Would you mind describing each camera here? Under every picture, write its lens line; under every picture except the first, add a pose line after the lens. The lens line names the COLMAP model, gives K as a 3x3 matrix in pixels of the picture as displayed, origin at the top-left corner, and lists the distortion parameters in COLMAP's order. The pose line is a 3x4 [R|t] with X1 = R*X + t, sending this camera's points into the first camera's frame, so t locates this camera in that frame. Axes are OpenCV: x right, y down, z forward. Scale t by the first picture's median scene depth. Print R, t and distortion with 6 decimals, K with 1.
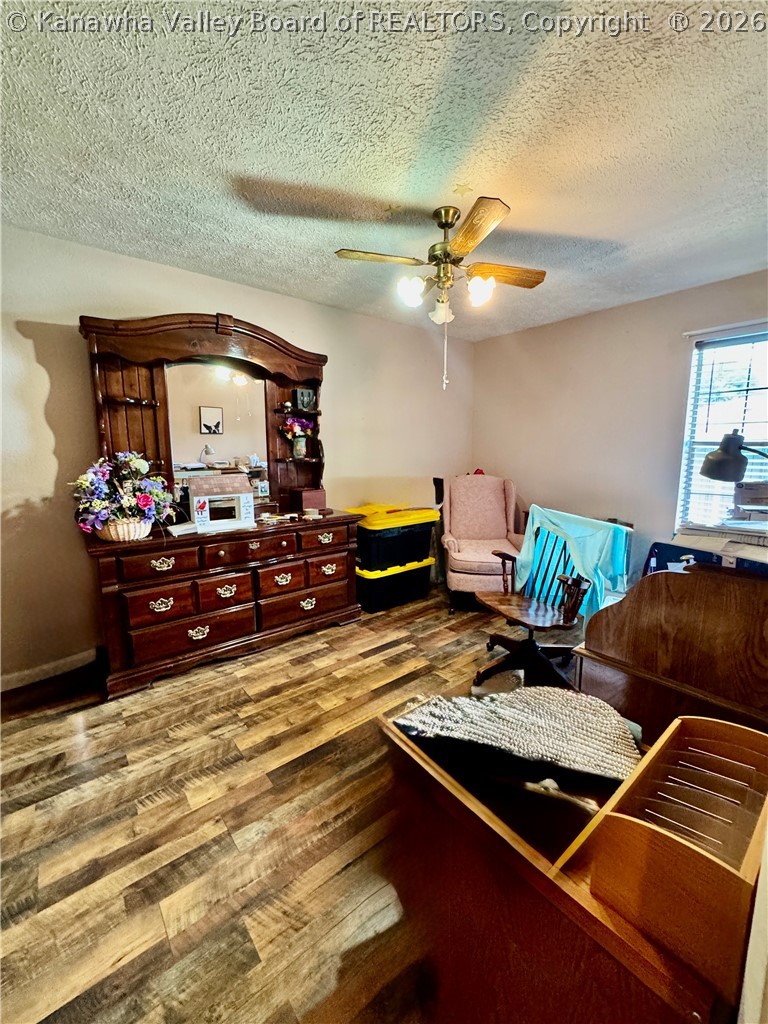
lens RADIAL K [[410.9, 0, 386.6], [0, 410.9, 512.2], [0, 0, 1]] dist [-0.005814, 0.000443]
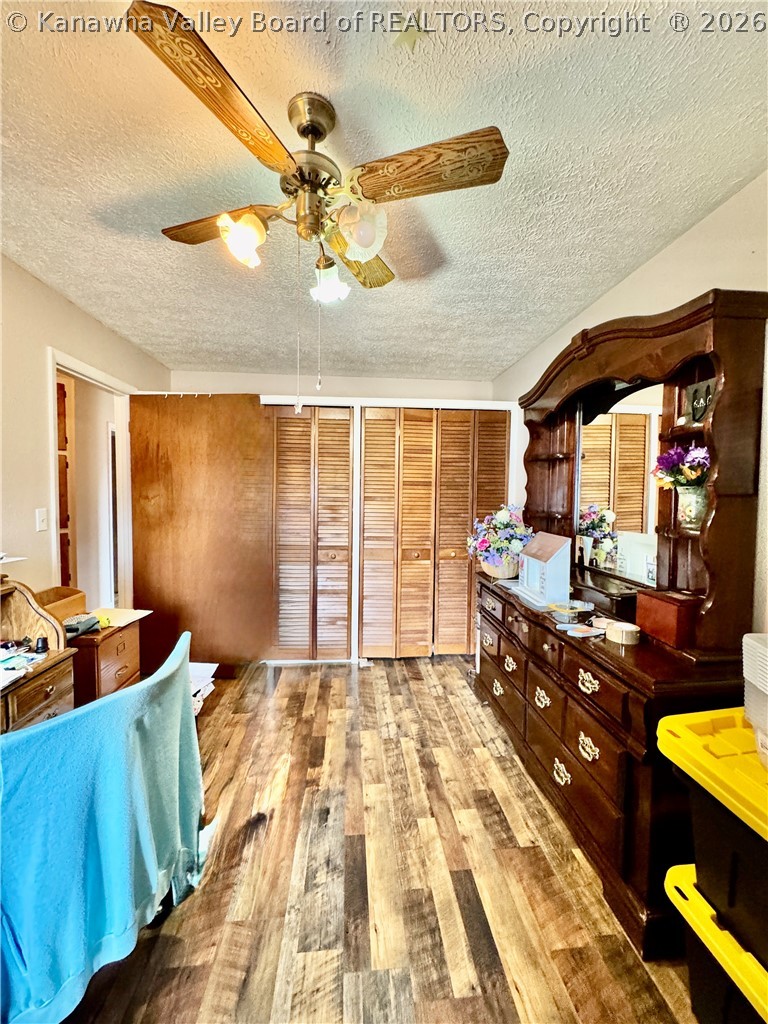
lens RADIAL K [[410.9, 0, 386.6], [0, 410.9, 512.2], [0, 0, 1]] dist [-0.005814, 0.000443]
pose [[-0.565635, 0.037560, -0.823800, 0.513441], [-0.127363, 0.982997, 0.132268, -0.227975], [0.814761, 0.179737, -0.551234, 1.320142]]
